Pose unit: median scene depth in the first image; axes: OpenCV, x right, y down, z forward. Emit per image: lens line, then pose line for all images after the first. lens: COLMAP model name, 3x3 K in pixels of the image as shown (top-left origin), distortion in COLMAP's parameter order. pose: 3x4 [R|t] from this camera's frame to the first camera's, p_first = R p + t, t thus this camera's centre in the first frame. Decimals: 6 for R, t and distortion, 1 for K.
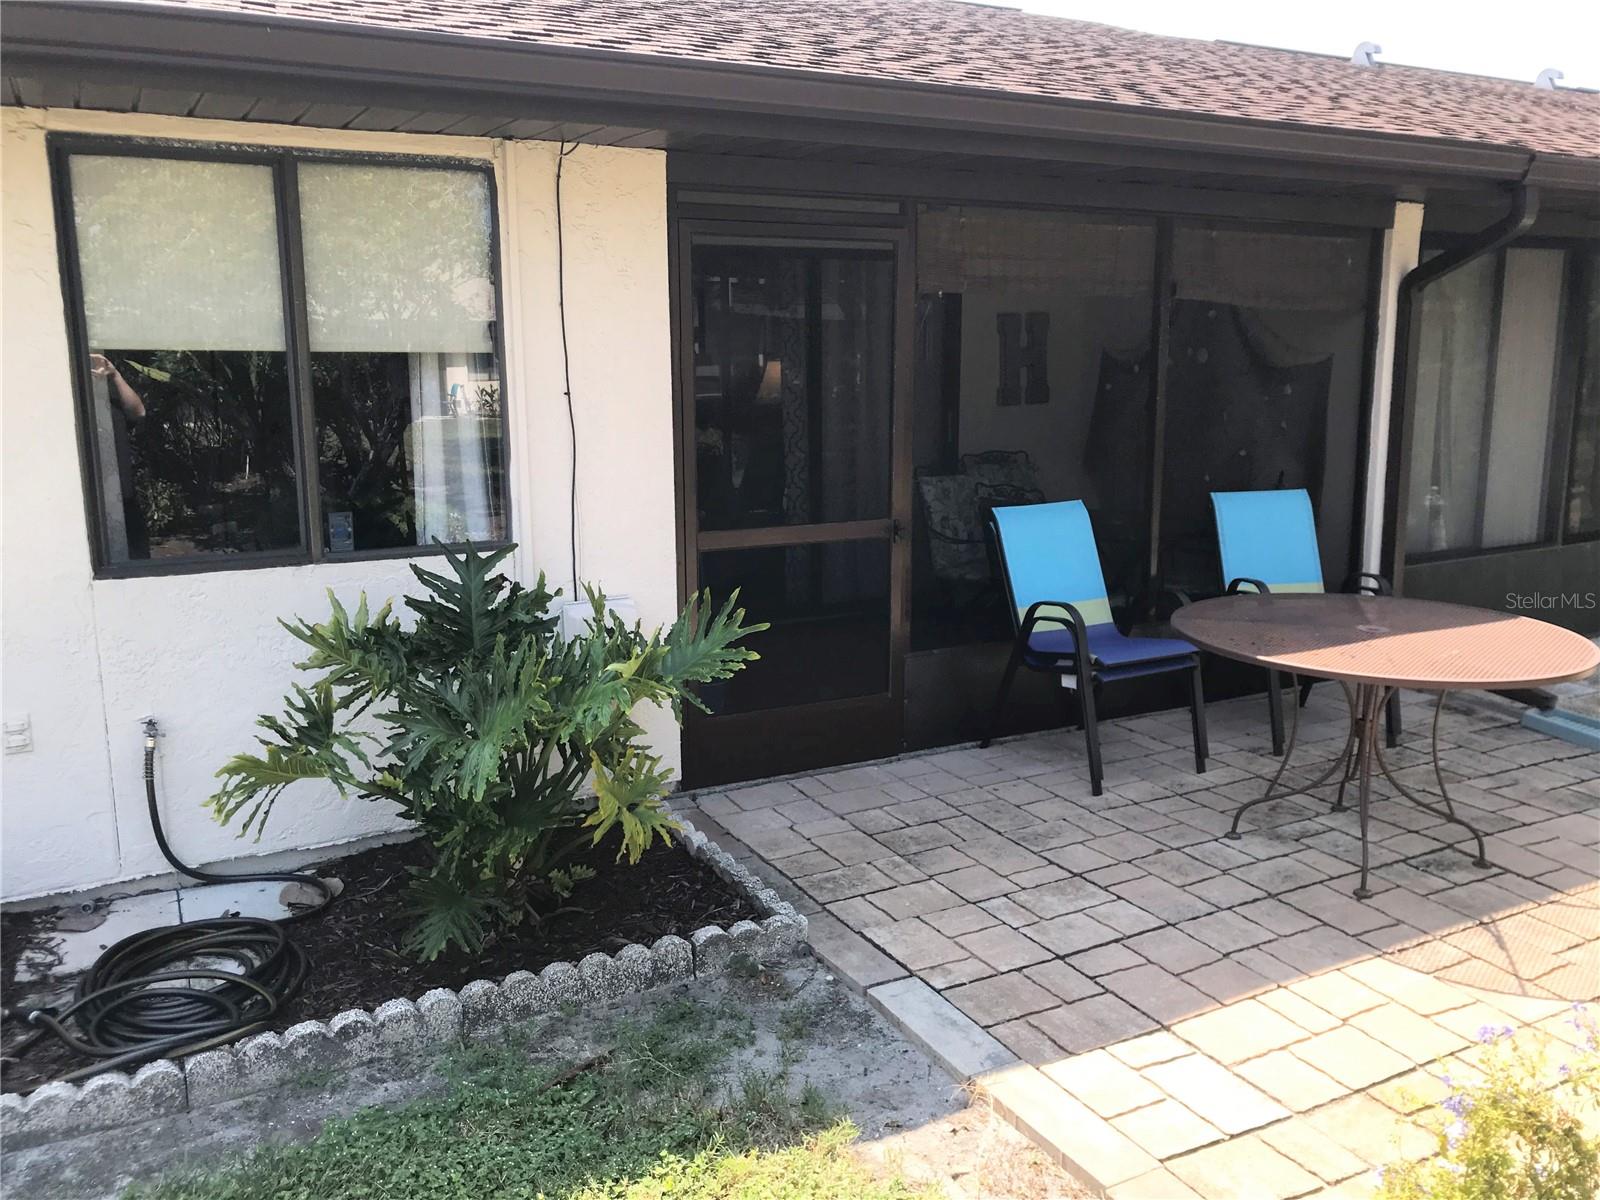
lens RADIAL K [[1318.5, 0, 793.6], [0, 1318.5, 596.6], [0, 0, 1]] dist [0.009427, -0.005469]
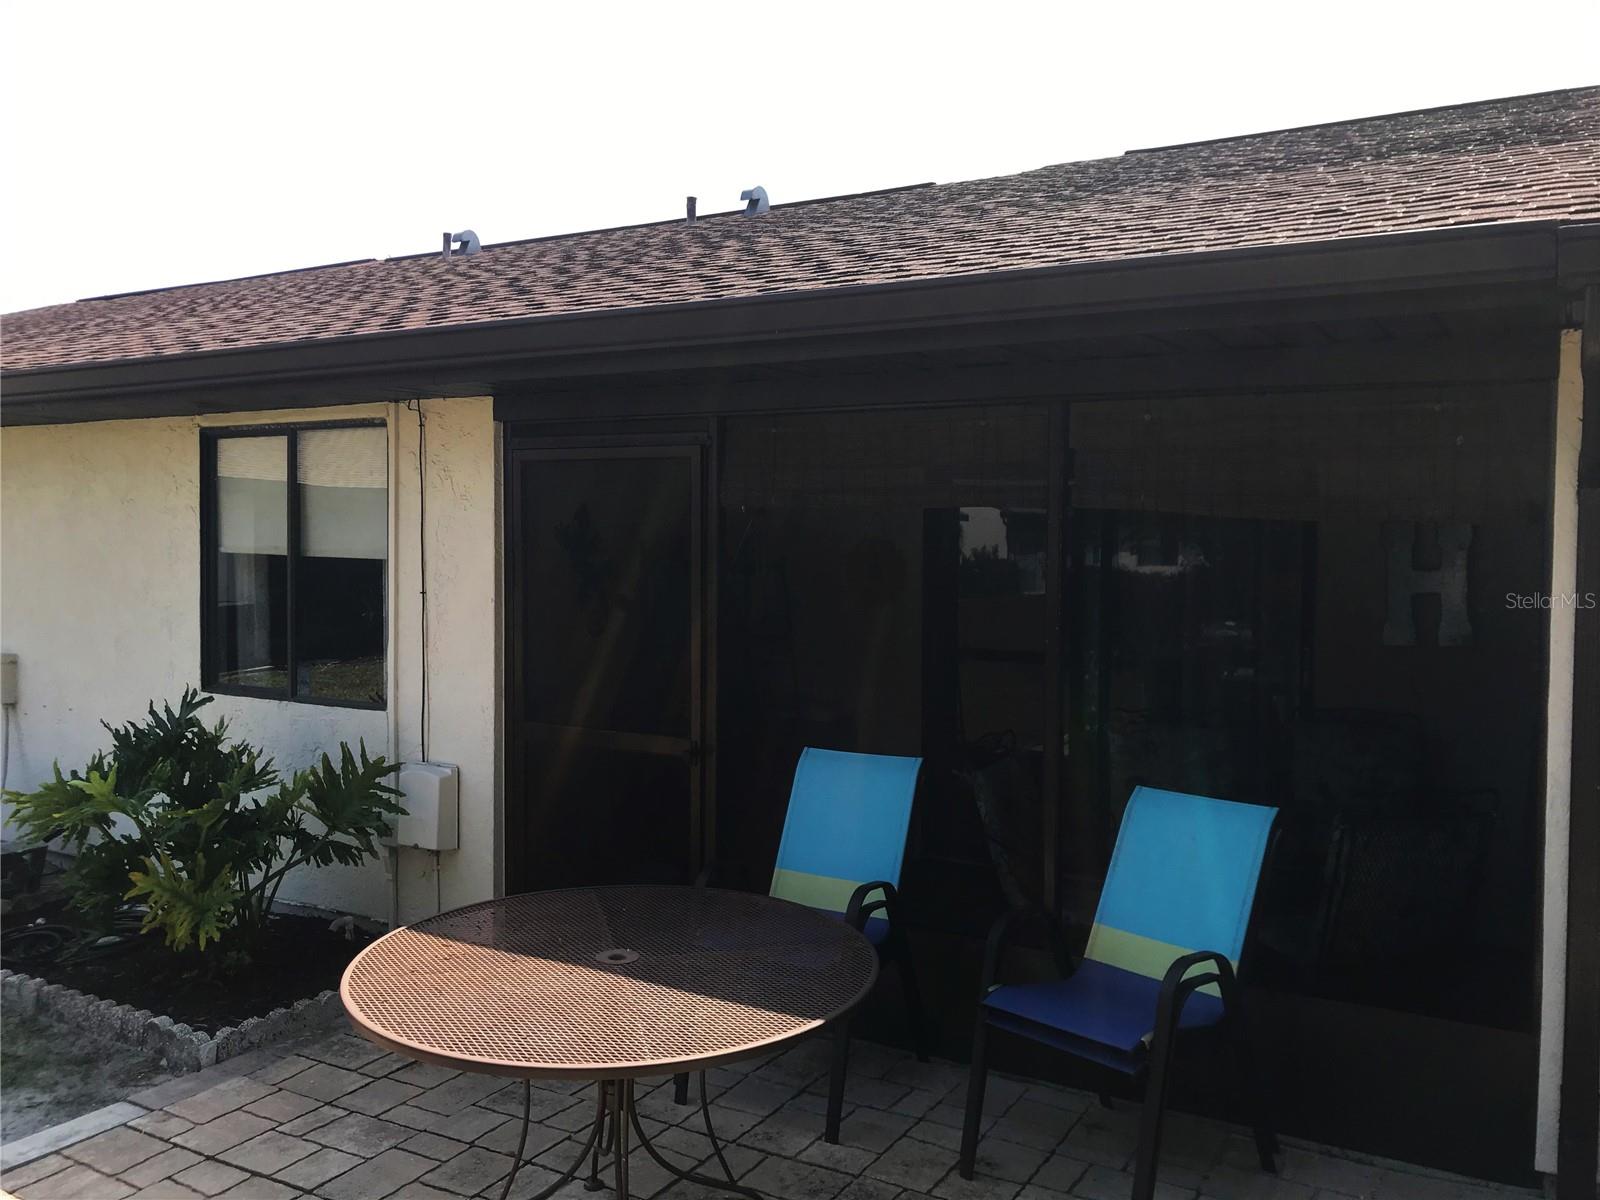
lens RADIAL K [[1318.5, 0, 793.6], [0, 1318.5, 596.6], [0, 0, 1]] dist [0.009427, -0.005469]
pose [[0.524092, 0.046262, -0.850404, 1.183204], [-0.166996, 0.984722, -0.049348, -0.163132], [0.835129, 0.167877, 0.523810, 0.710160]]
